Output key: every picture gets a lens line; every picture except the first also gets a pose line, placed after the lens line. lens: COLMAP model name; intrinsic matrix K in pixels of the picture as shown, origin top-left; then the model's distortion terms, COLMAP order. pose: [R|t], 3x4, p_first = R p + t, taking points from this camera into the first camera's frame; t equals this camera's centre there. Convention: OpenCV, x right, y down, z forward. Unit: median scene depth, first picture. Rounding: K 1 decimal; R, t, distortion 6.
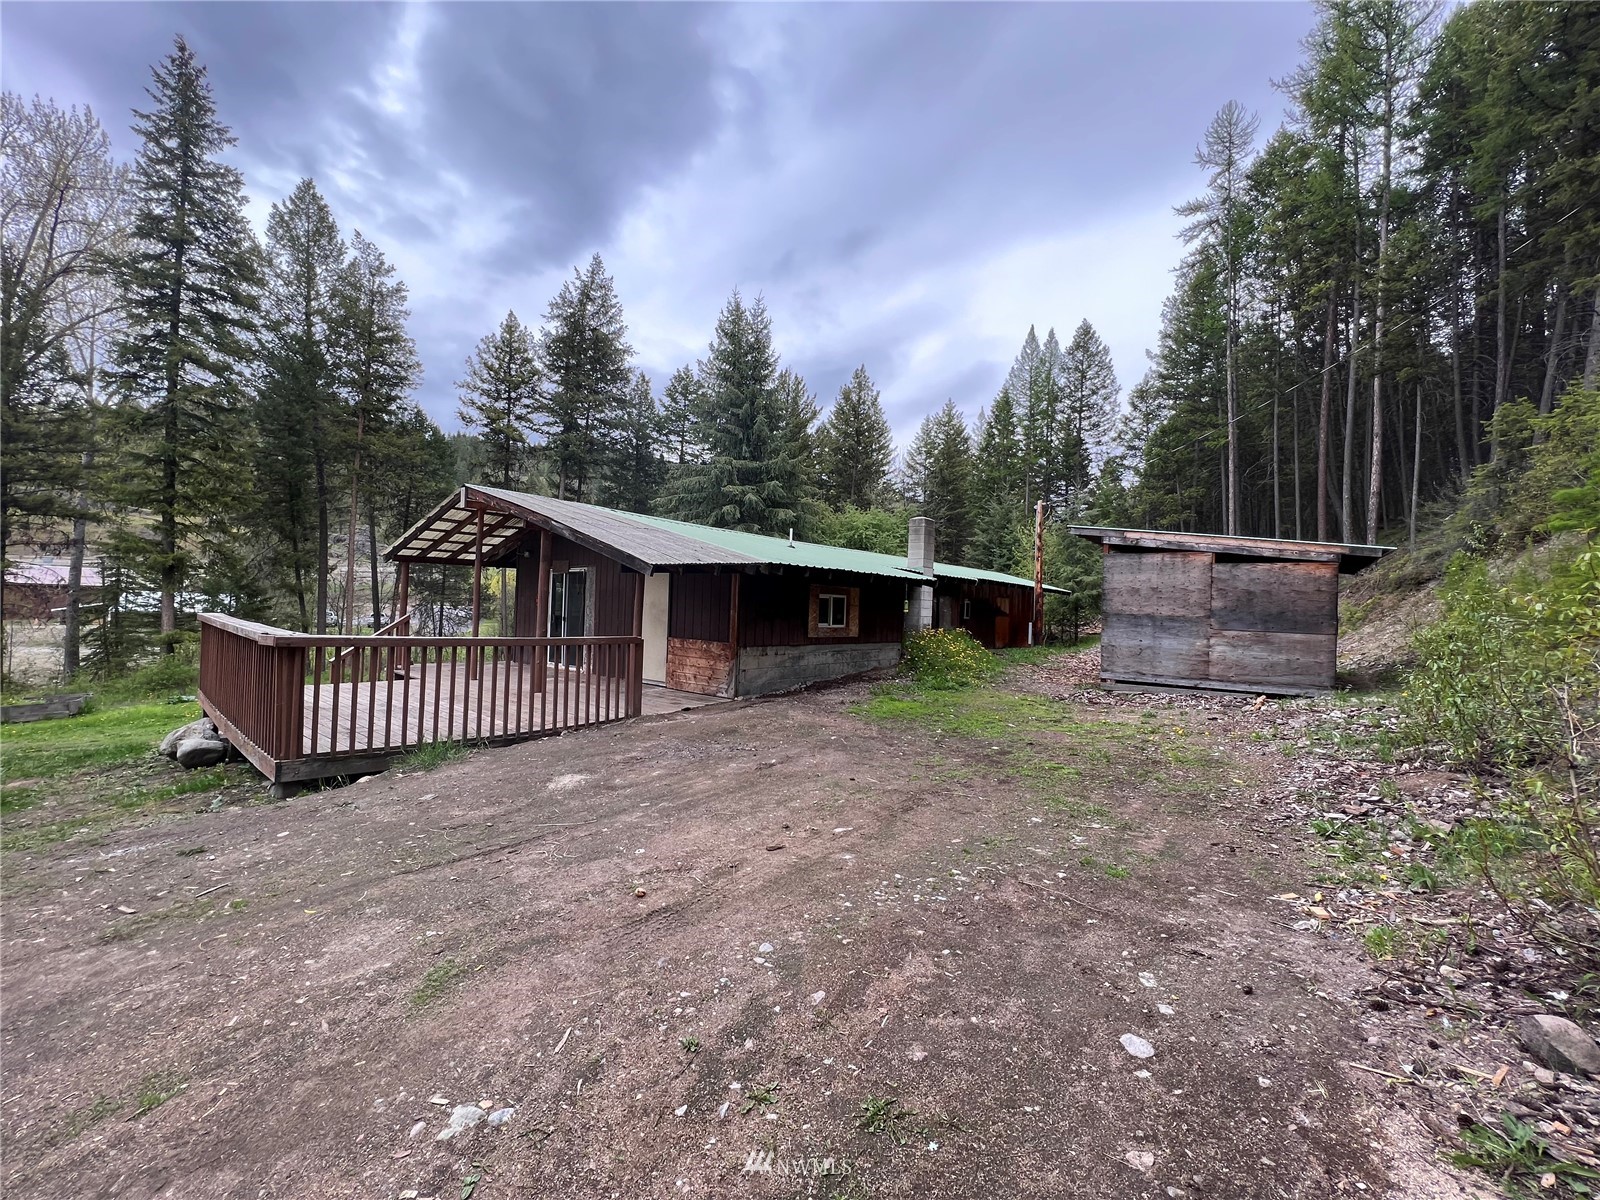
lens RADIAL K [[642.6, 0, 800.0], [0, 642.6, 600.0], [0, 0, 1]] dist [-0.001005, -0.000460]
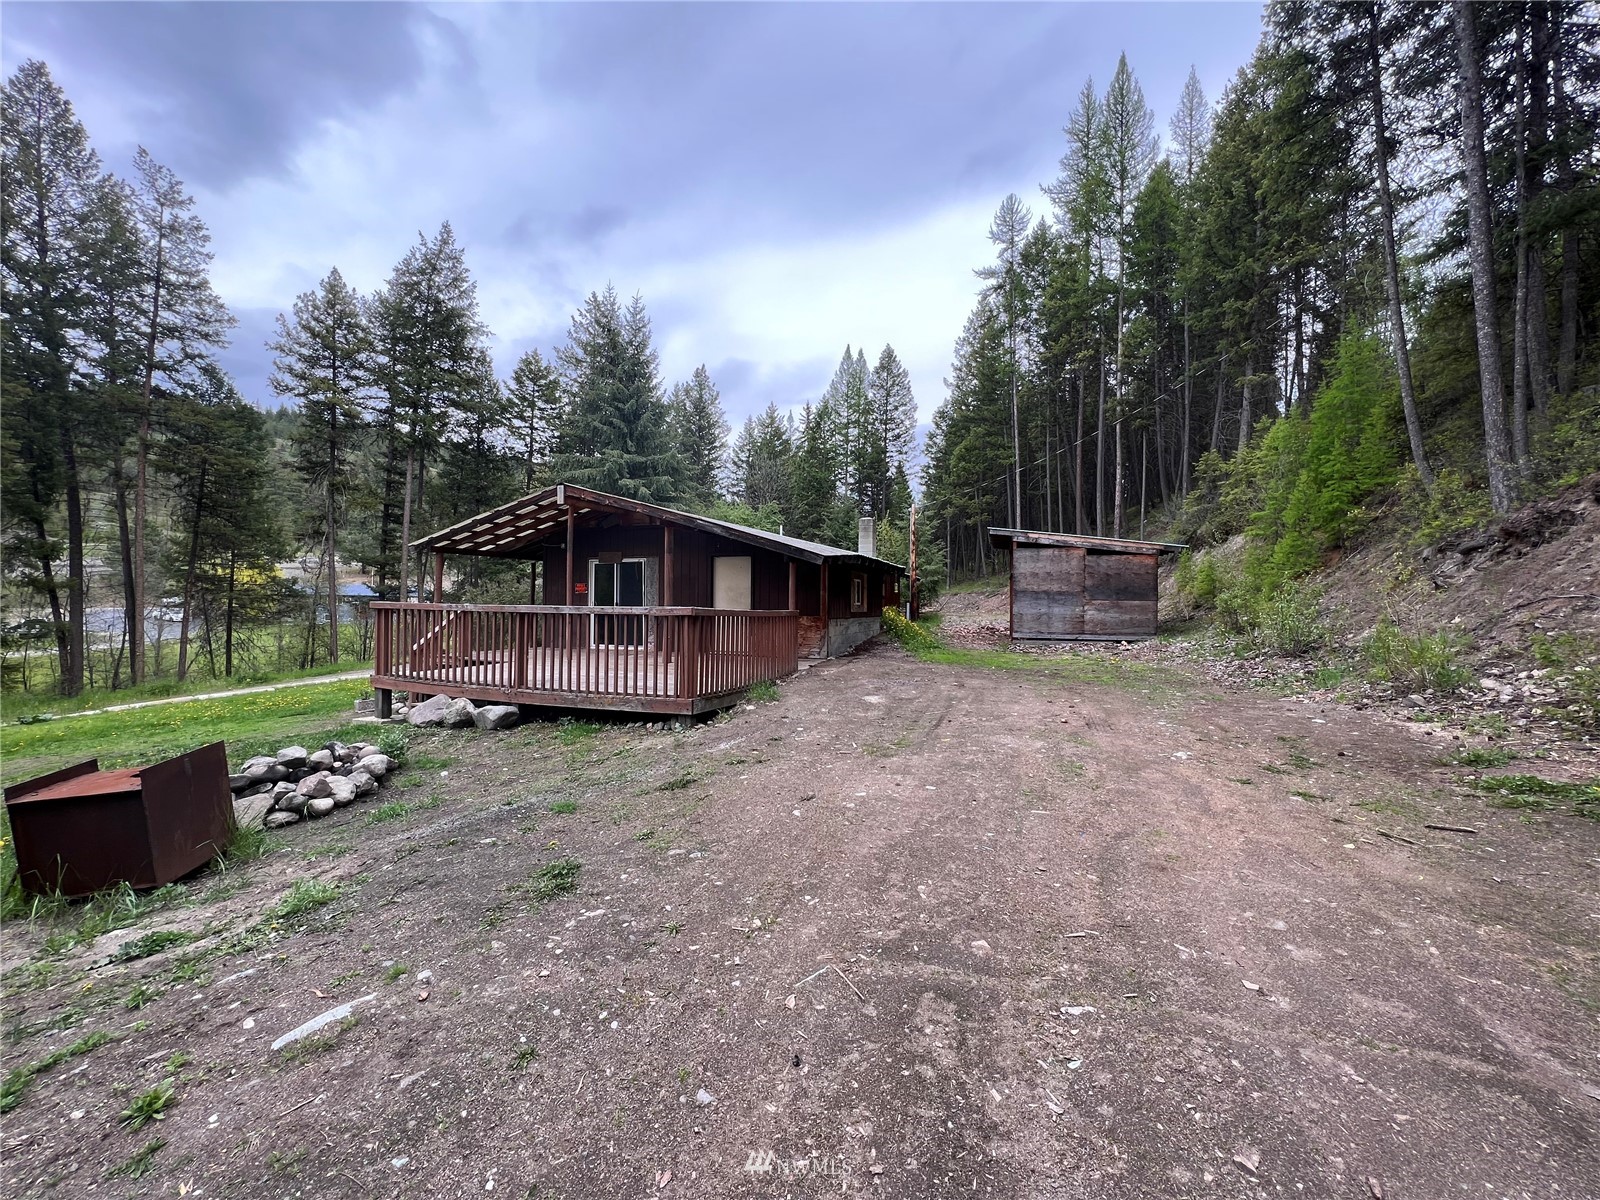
lens RADIAL K [[642.6, 0, 800.0], [0, 642.6, 600.0], [0, 0, 1]] dist [-0.001005, -0.000460]
pose [[0.938328, -0.022448, 0.345017, -0.184699], [0.017592, 0.999697, 0.017201, 0.003355], [-0.345299, -0.010071, 0.938439, -0.062879]]
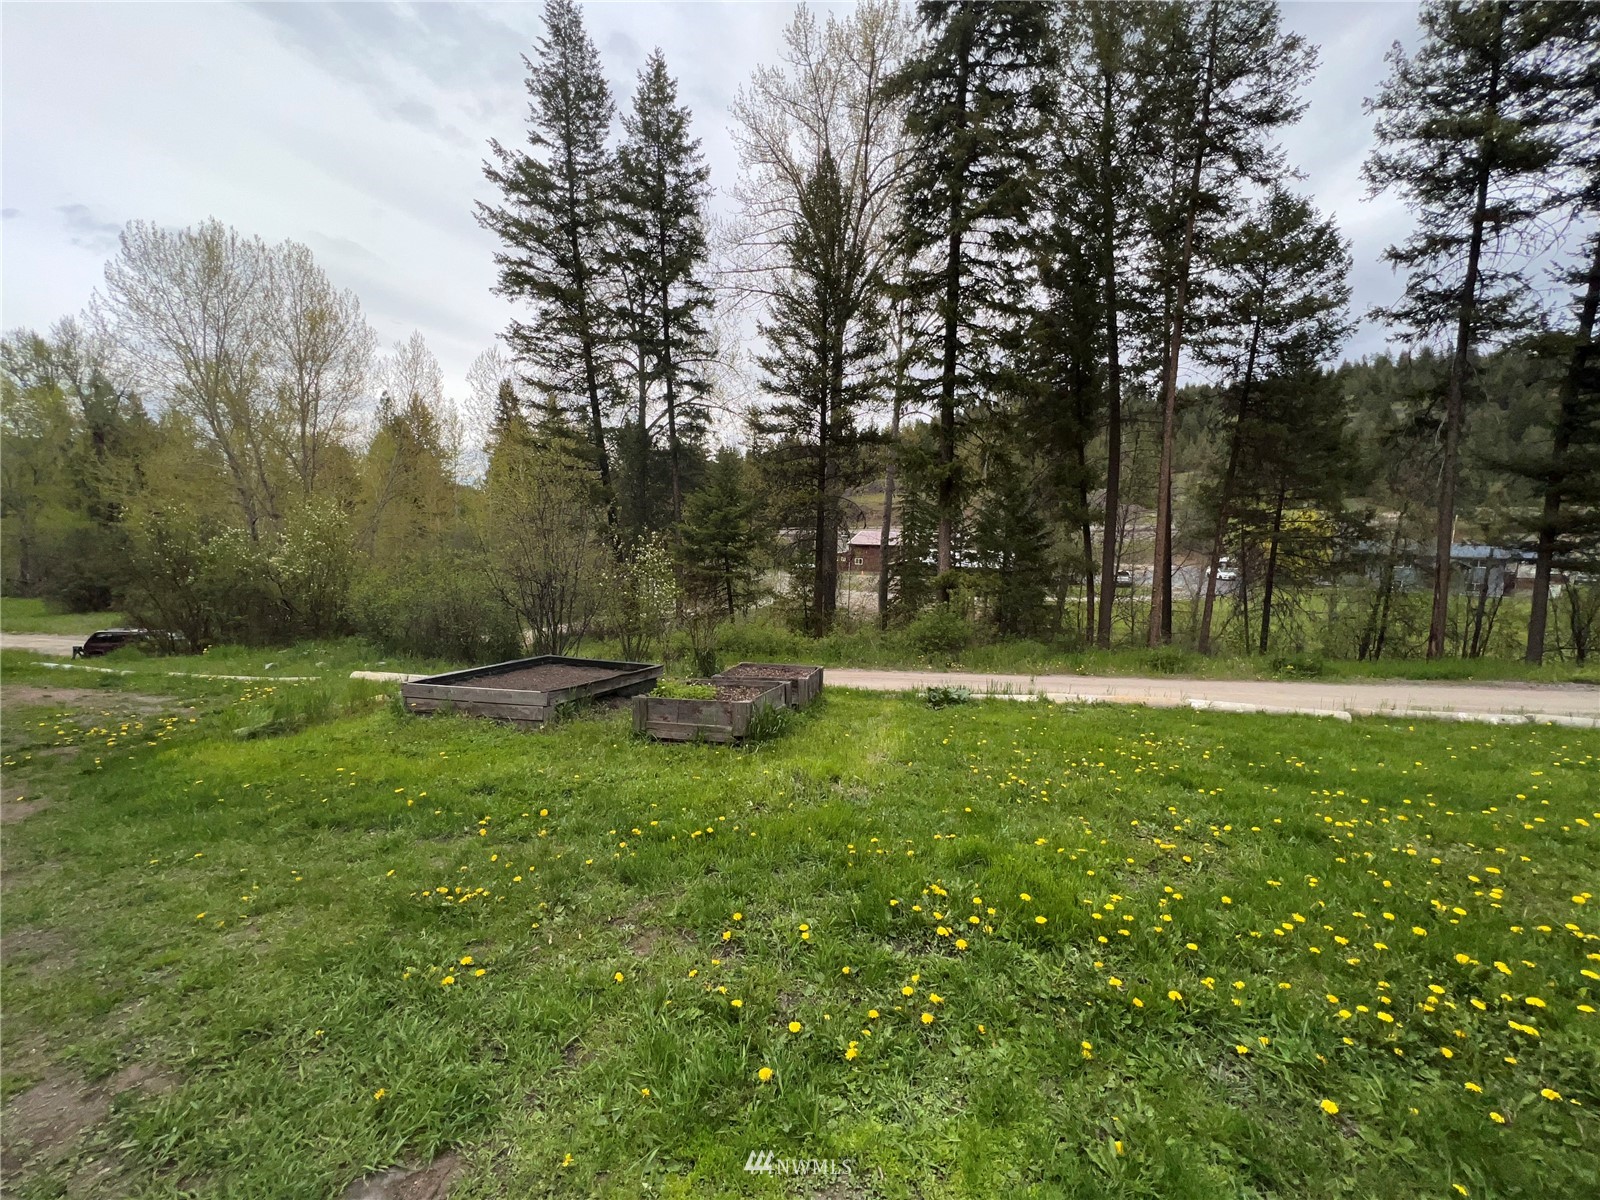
lens RADIAL K [[642.6, 0, 800.0], [0, 642.6, 600.0], [0, 0, 1]] dist [-0.001005, -0.000460]
pose [[0.552227, 0.052664, -0.832029, -0.380416], [-0.004033, 0.998160, 0.060502, 0.029138], [0.833684, -0.030055, 0.551423, 0.375074]]
